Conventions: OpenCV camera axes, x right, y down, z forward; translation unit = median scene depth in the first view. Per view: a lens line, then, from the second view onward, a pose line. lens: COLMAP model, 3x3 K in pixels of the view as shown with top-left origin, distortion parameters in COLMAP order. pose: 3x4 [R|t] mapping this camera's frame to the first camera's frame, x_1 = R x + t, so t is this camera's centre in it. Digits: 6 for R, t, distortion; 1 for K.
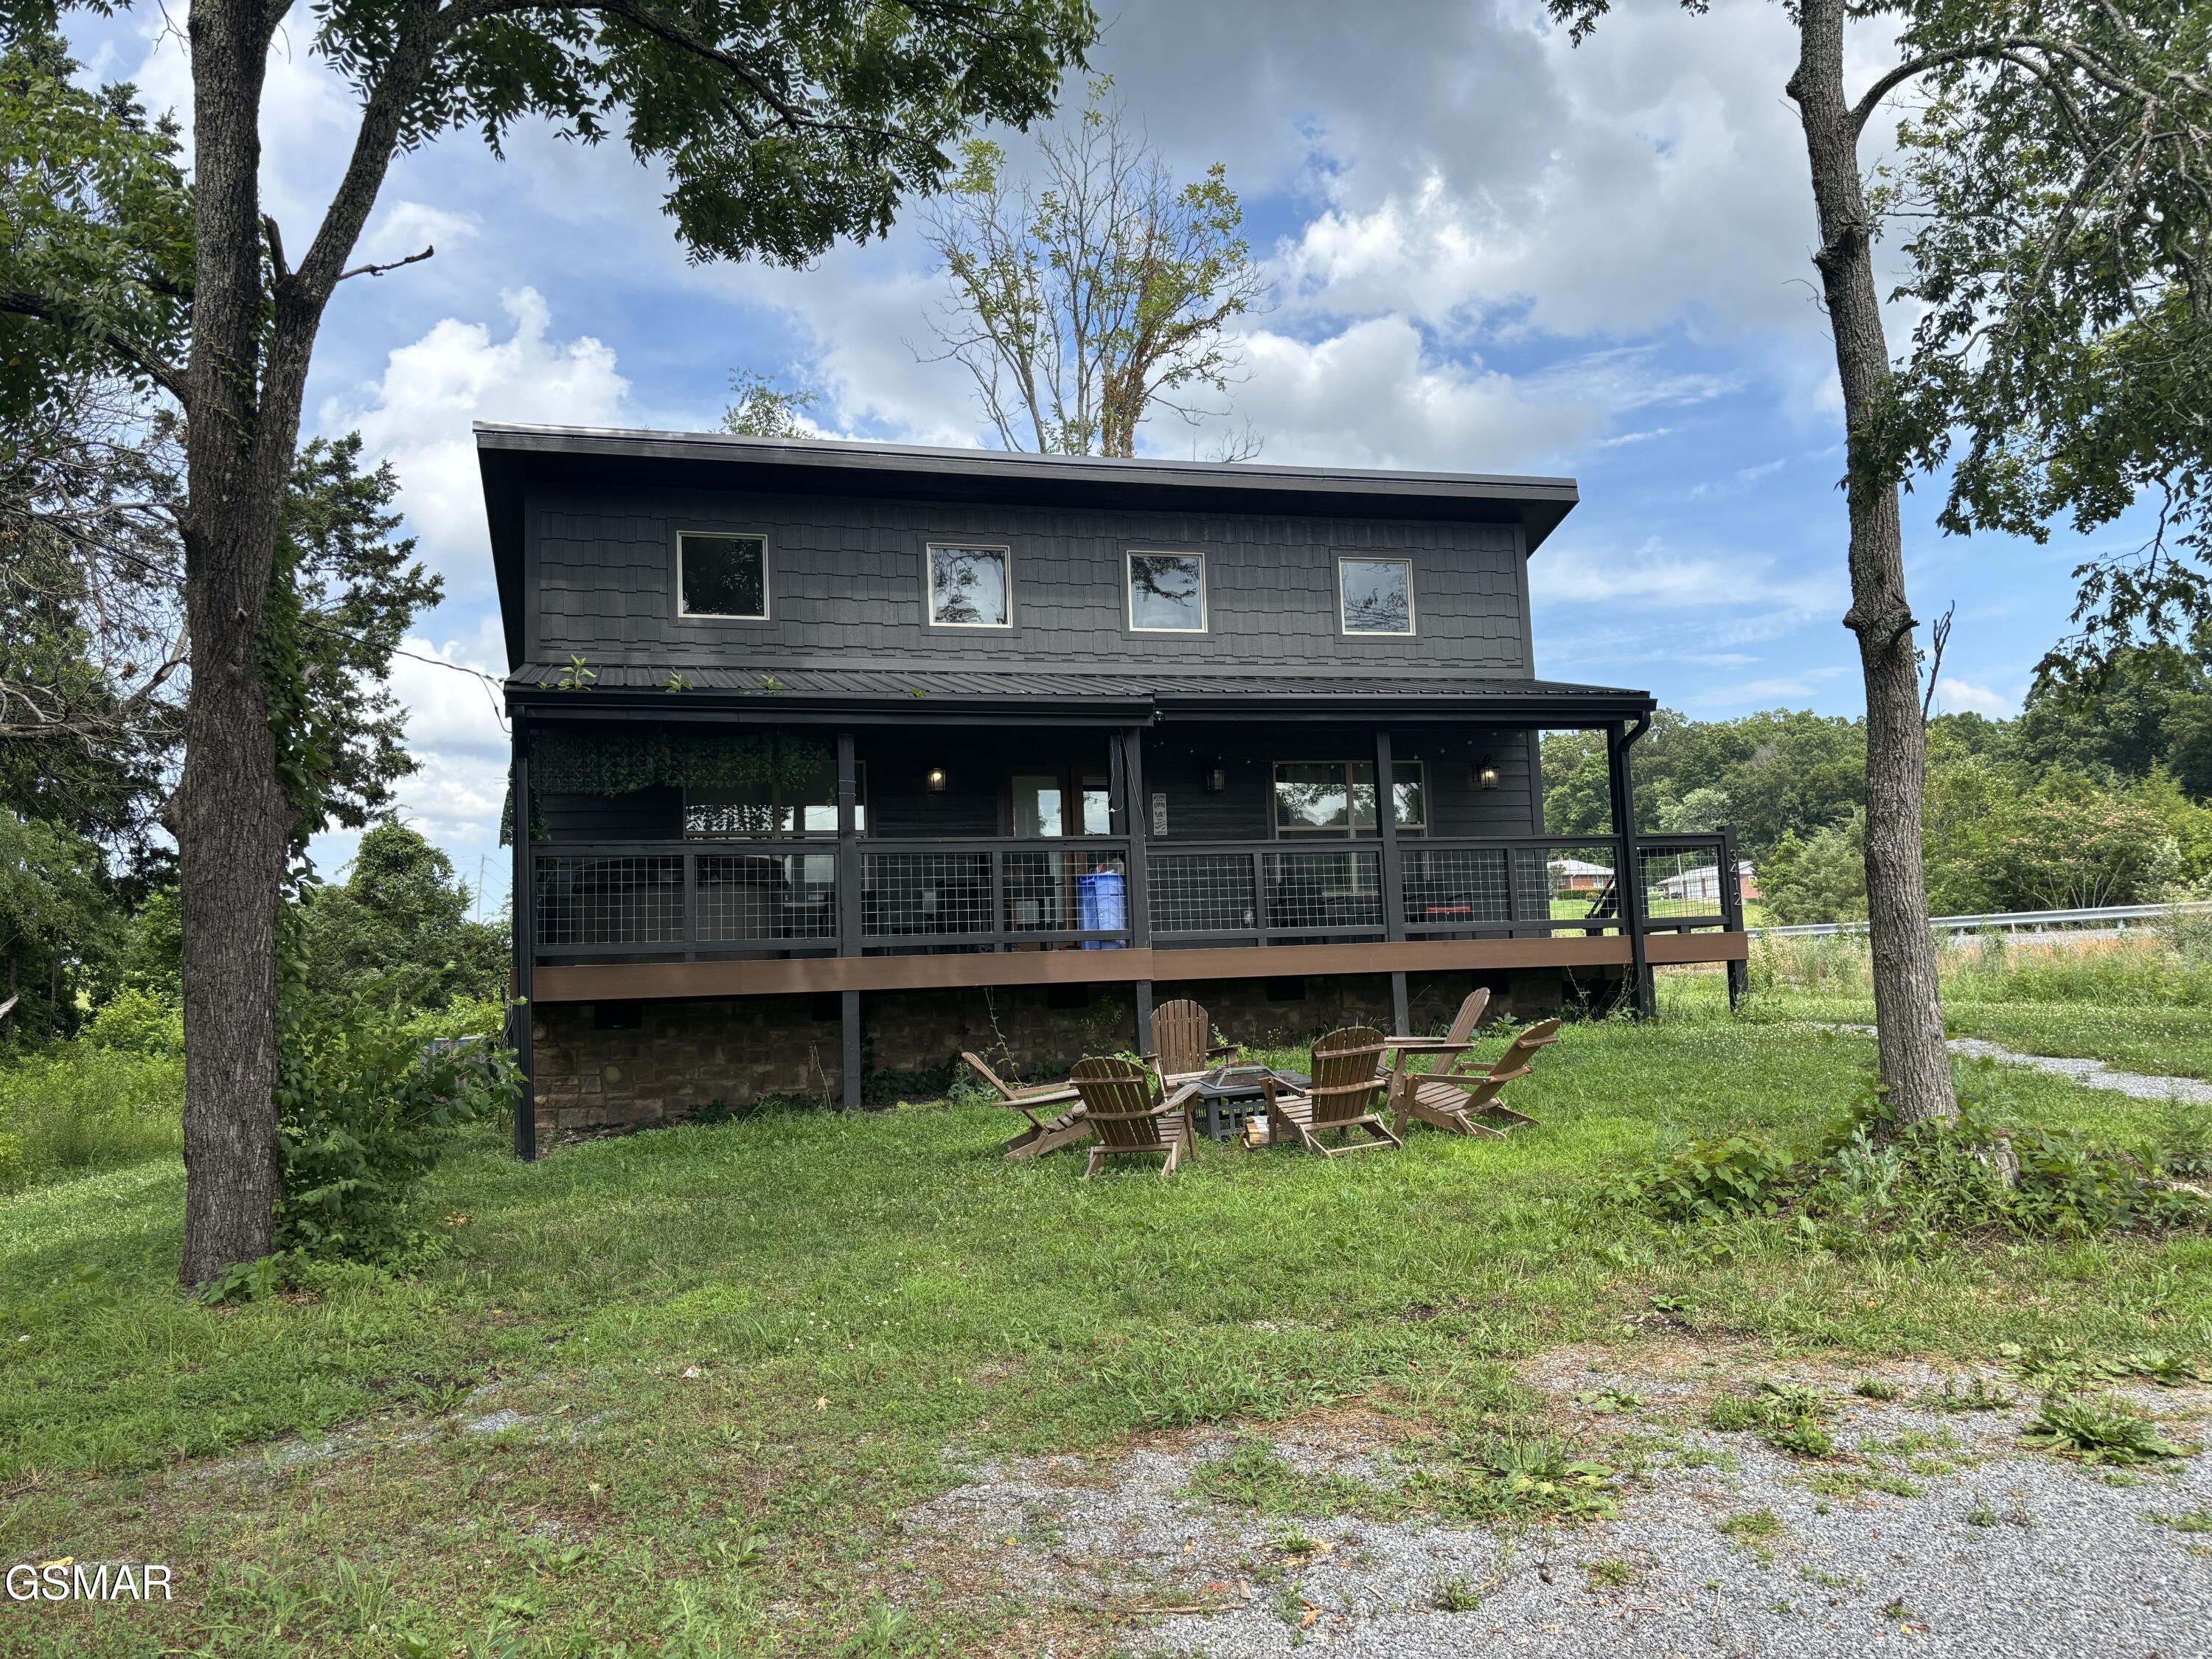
lens RADIAL K [[1623.0, 0, 1106.0], [0, 1623.0, 829.5], [0, 0, 1]] dist [0.036725, 0.001689]
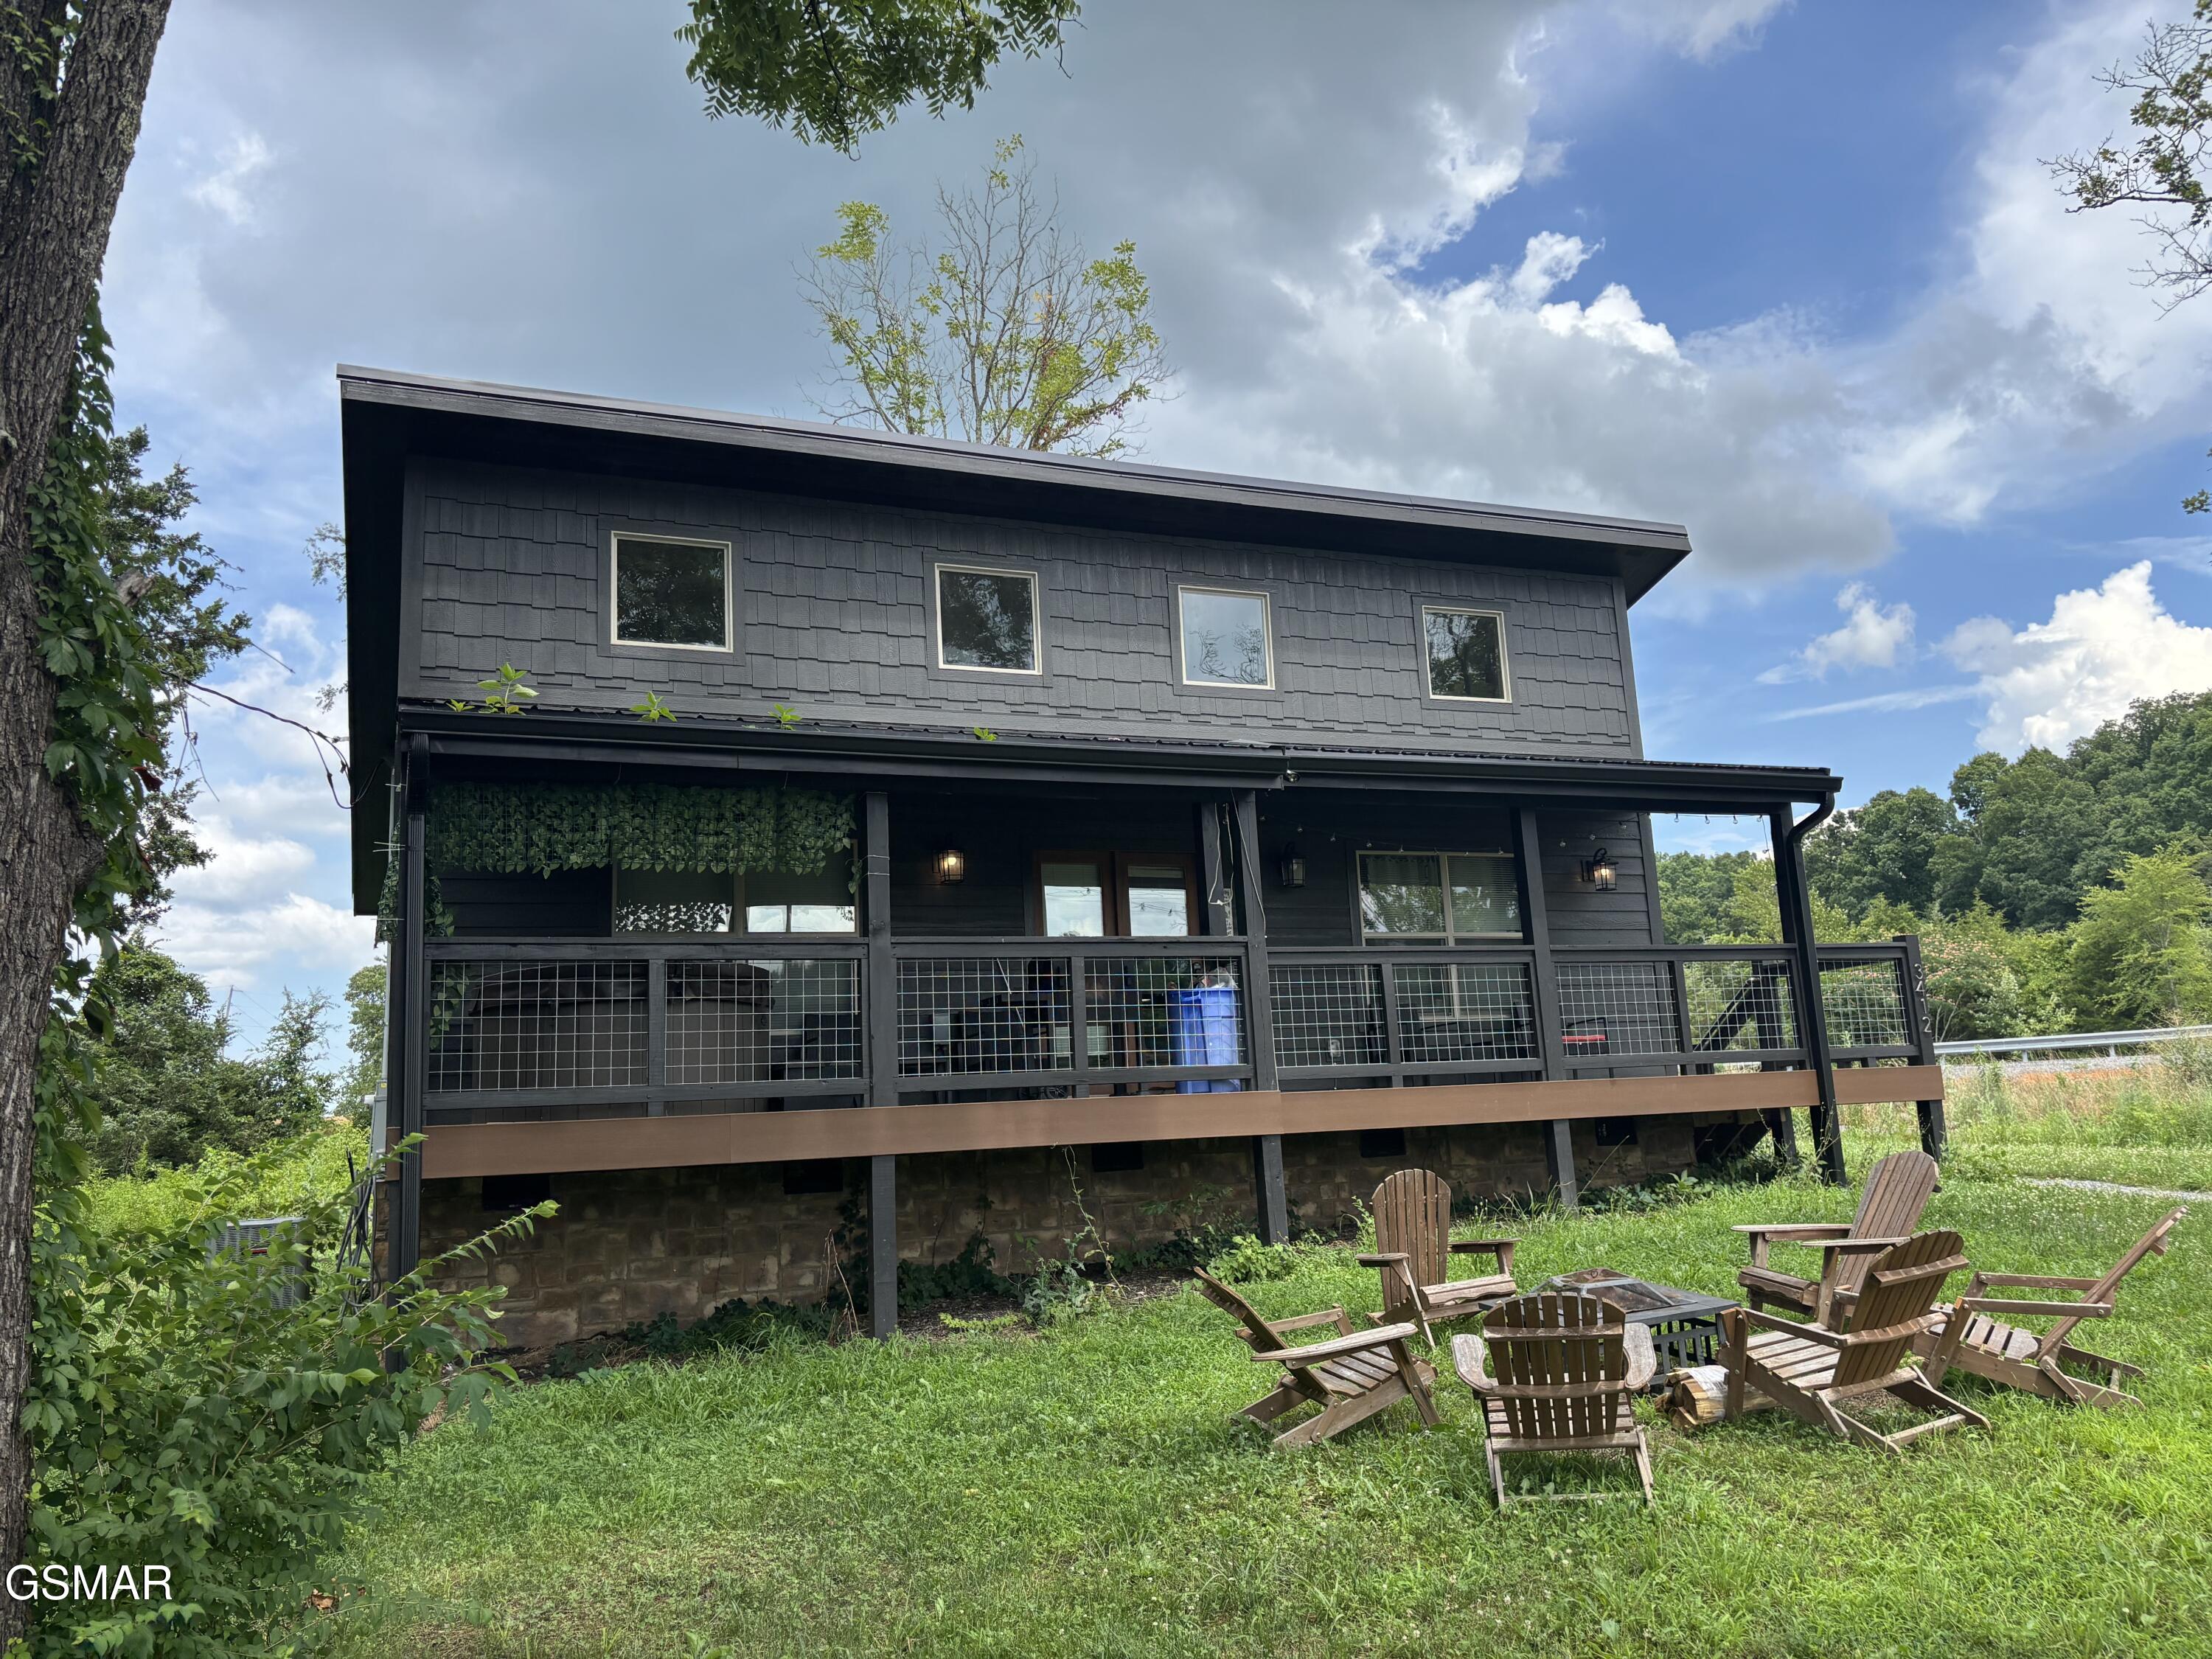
lens RADIAL K [[1623.0, 0, 1106.0], [0, 1623.0, 829.5], [0, 0, 1]] dist [0.036725, 0.001689]
pose [[0.991970, 0.014002, 0.125695, -0.118589], [-0.003743, 0.996667, -0.081492, 0.012578], [-0.126417, 0.080367, 0.988716, 0.219996]]
